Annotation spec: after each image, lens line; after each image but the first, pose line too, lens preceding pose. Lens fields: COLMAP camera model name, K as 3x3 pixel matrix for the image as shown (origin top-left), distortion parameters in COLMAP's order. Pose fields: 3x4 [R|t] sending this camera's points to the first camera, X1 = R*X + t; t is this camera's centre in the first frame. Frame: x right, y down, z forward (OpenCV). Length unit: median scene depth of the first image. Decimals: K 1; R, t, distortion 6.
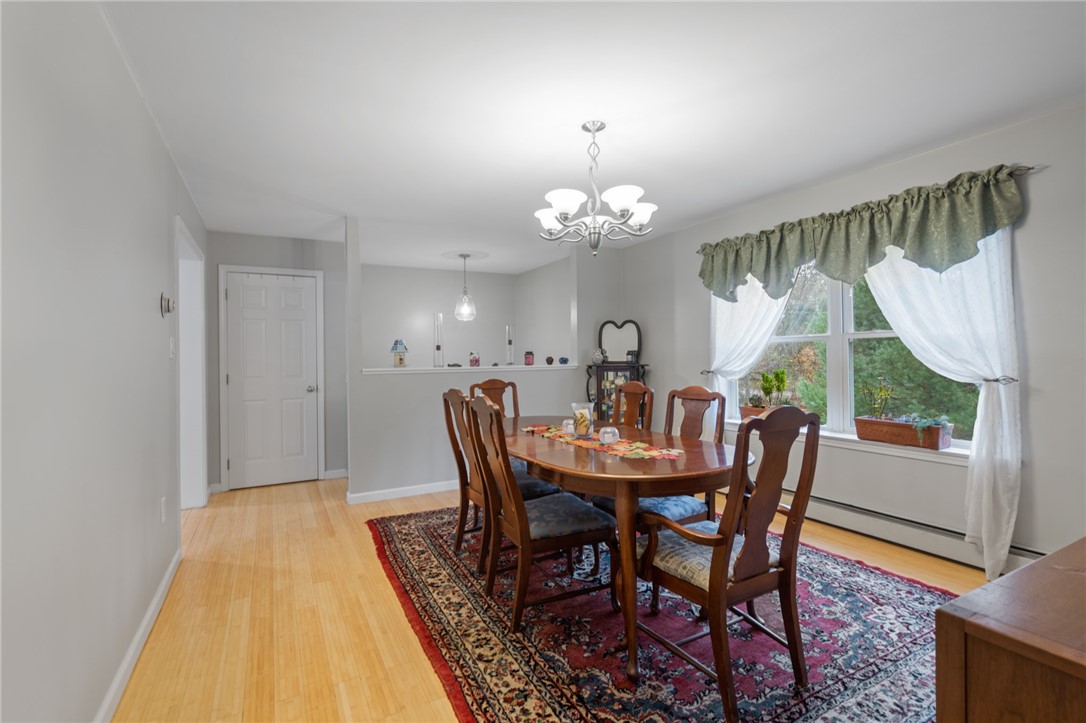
lens RADIAL K [[495.8, 0, 543.4], [0, 495.8, 360.1], [0, 0, 1]] dist [-0.006860, 0.001973]
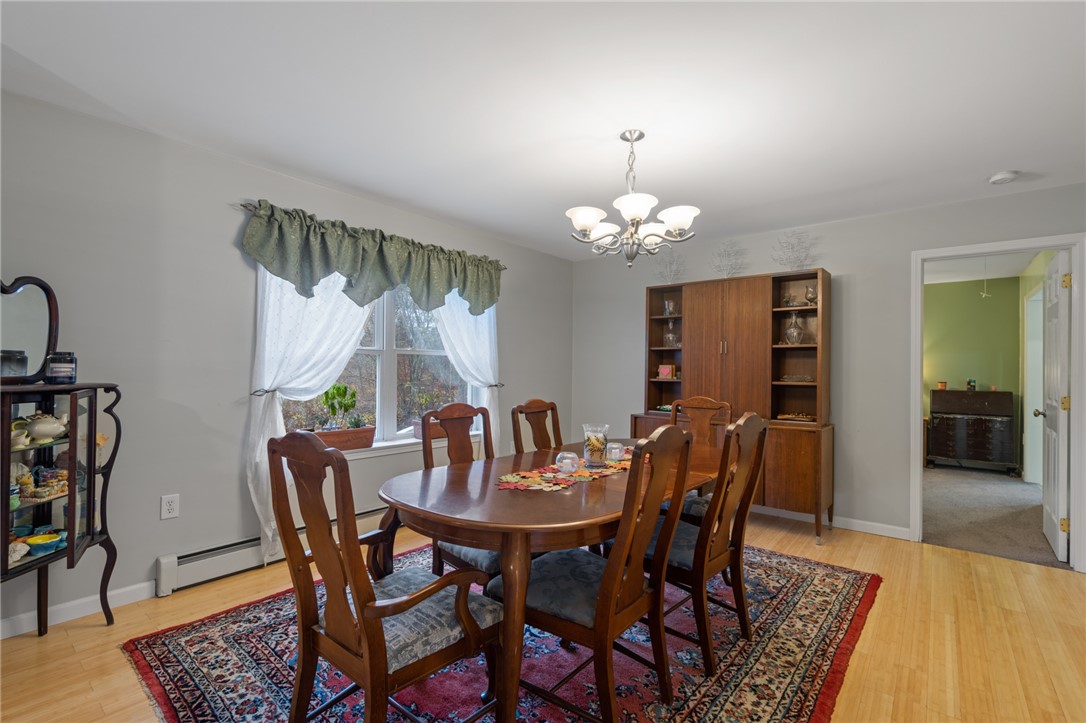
lens RADIAL K [[495.8, 0, 540.7], [0, 495.8, 361.3], [0, 0, 1]] dist [-0.006860, 0.001973]
pose [[-0.375065, 0.022689, 0.926721, -0.790582], [0.003169, 0.999726, -0.023194, -0.000986], [-0.926993, -0.005762, -0.375034, 1.642163]]
